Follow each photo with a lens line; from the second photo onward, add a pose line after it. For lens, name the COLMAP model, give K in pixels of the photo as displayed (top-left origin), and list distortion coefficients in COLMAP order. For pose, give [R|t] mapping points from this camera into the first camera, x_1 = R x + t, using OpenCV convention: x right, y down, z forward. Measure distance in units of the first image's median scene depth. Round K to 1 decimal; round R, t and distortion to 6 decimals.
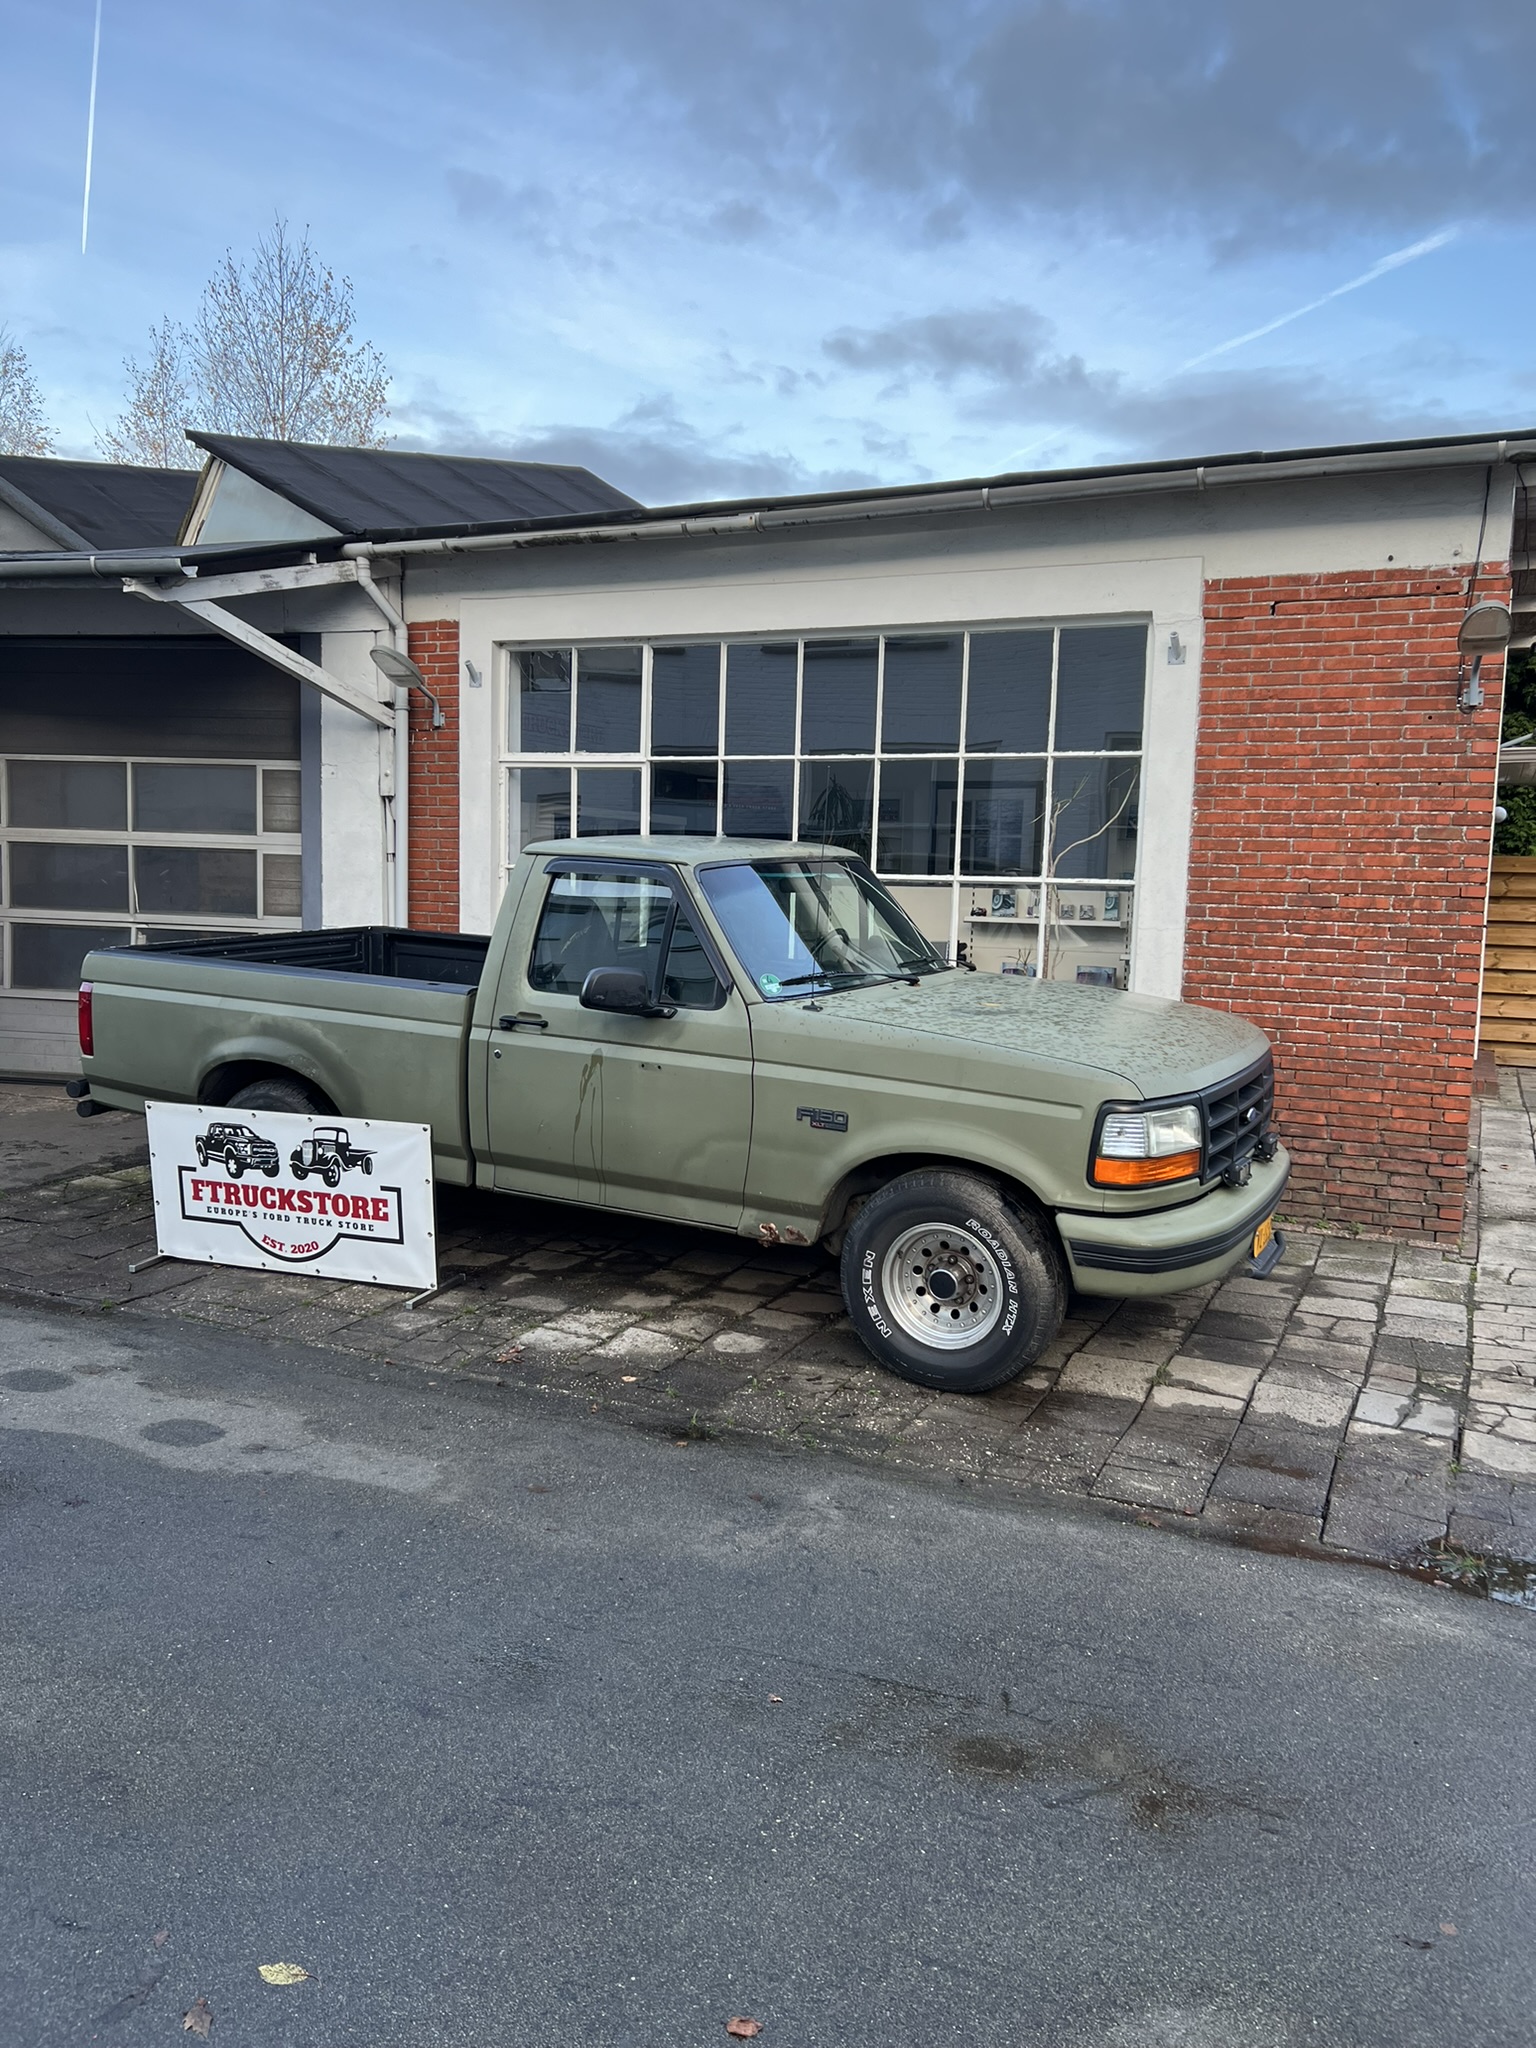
lens RADIAL K [[1572.4, 0, 759.4], [0, 1572.4, 1012.2], [0, 0, 1]] dist [0.002876, 0.007375]
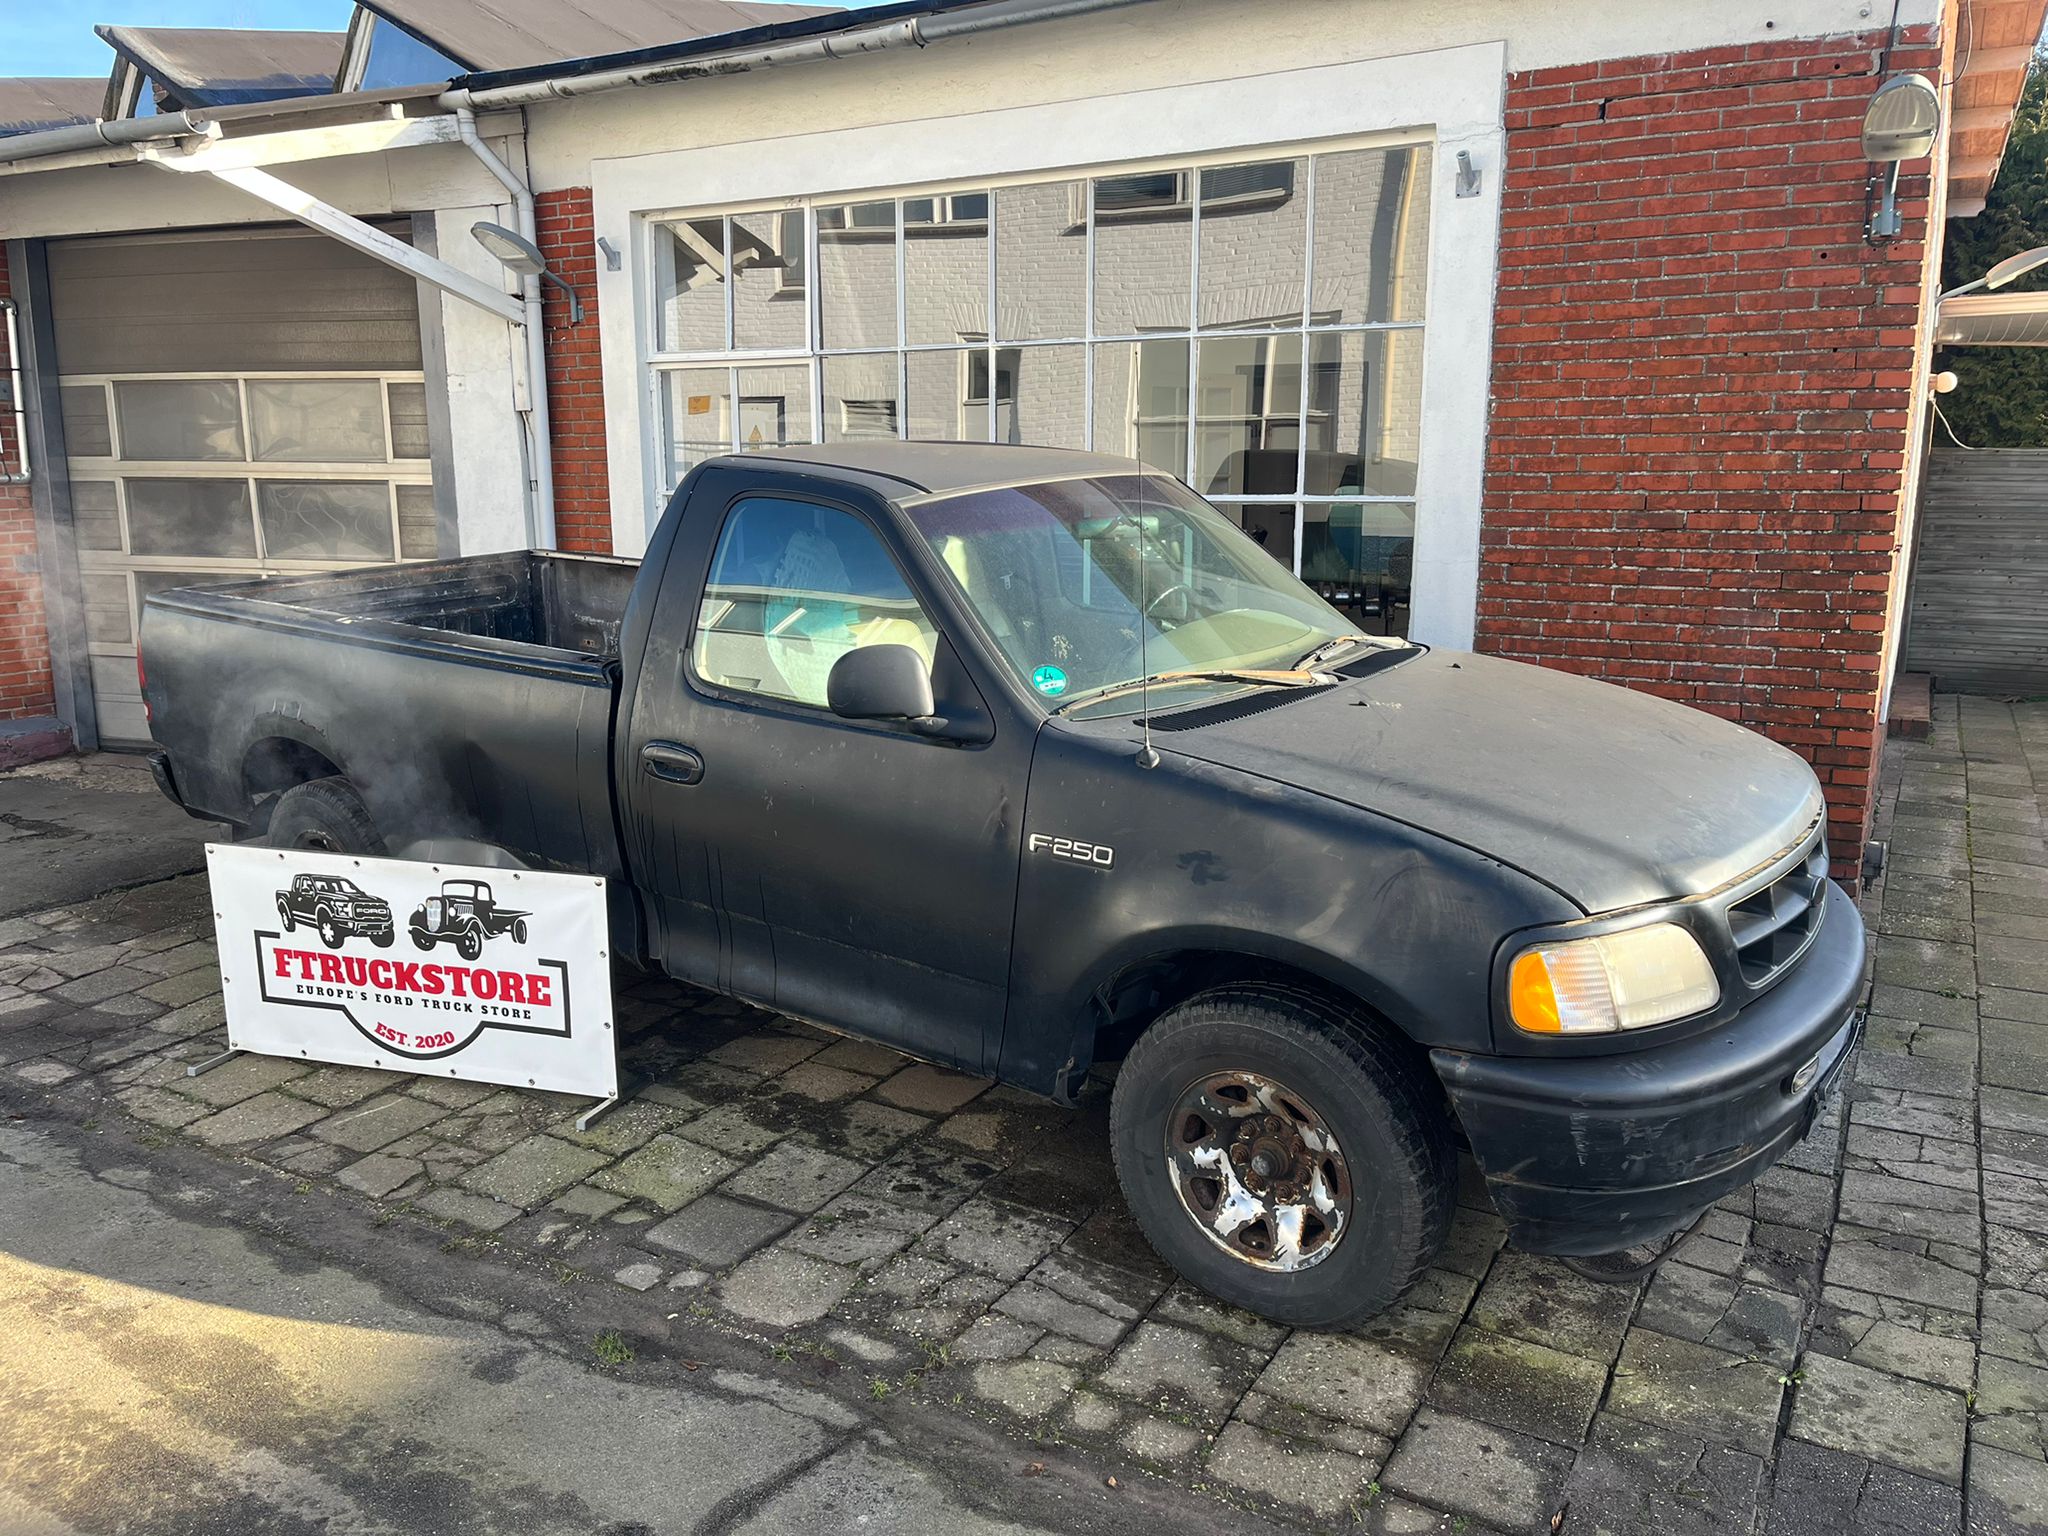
lens RADIAL K [[1571.5, 0, 1014.7], [0, 1571.5, 769.3], [0, 0, 1]] dist [0.067912, -0.098983]
pose [[0.994917, -0.010159, -0.100182, 0.126167], [0.020264, 0.994744, 0.100373, -0.034532], [0.098636, -0.101893, 0.989893, 0.220458]]
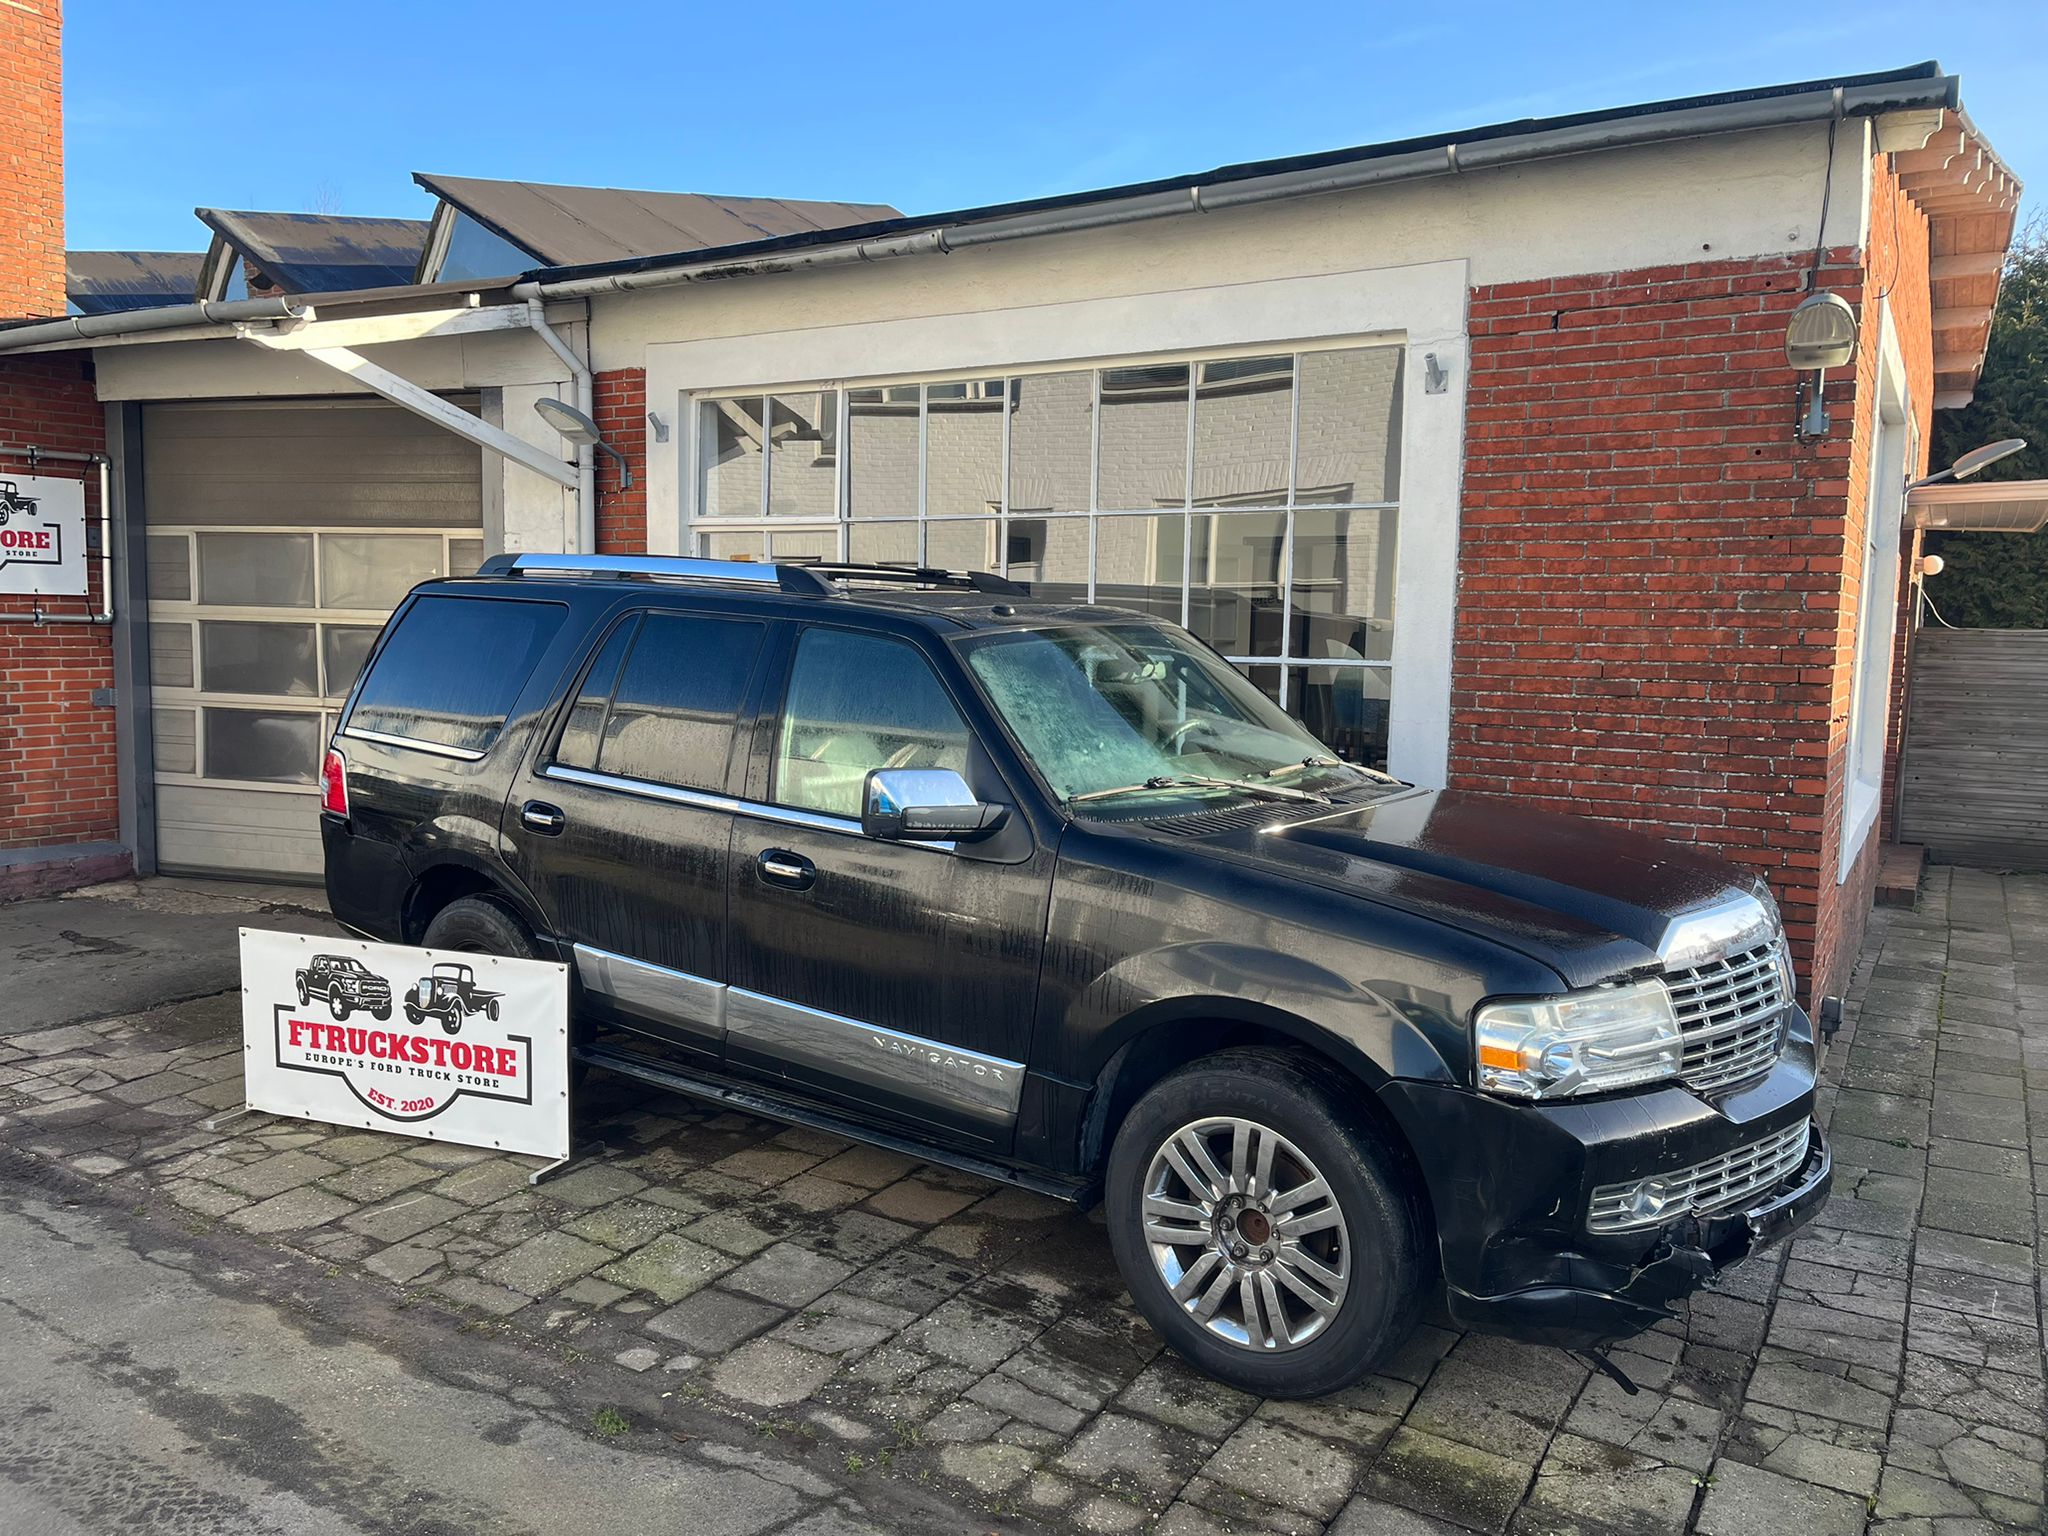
lens RADIAL K [[1581.9, 0, 1004.5], [0, 1581.9, 764.8], [0, 0, 1]] dist [0.026905, -0.012625]
pose [[0.992250, 0.002136, -0.124238, 0.146838], [-0.002368, 0.999996, -0.001715, -0.029162], [0.124234, 0.001996, 0.992251, 0.166464]]
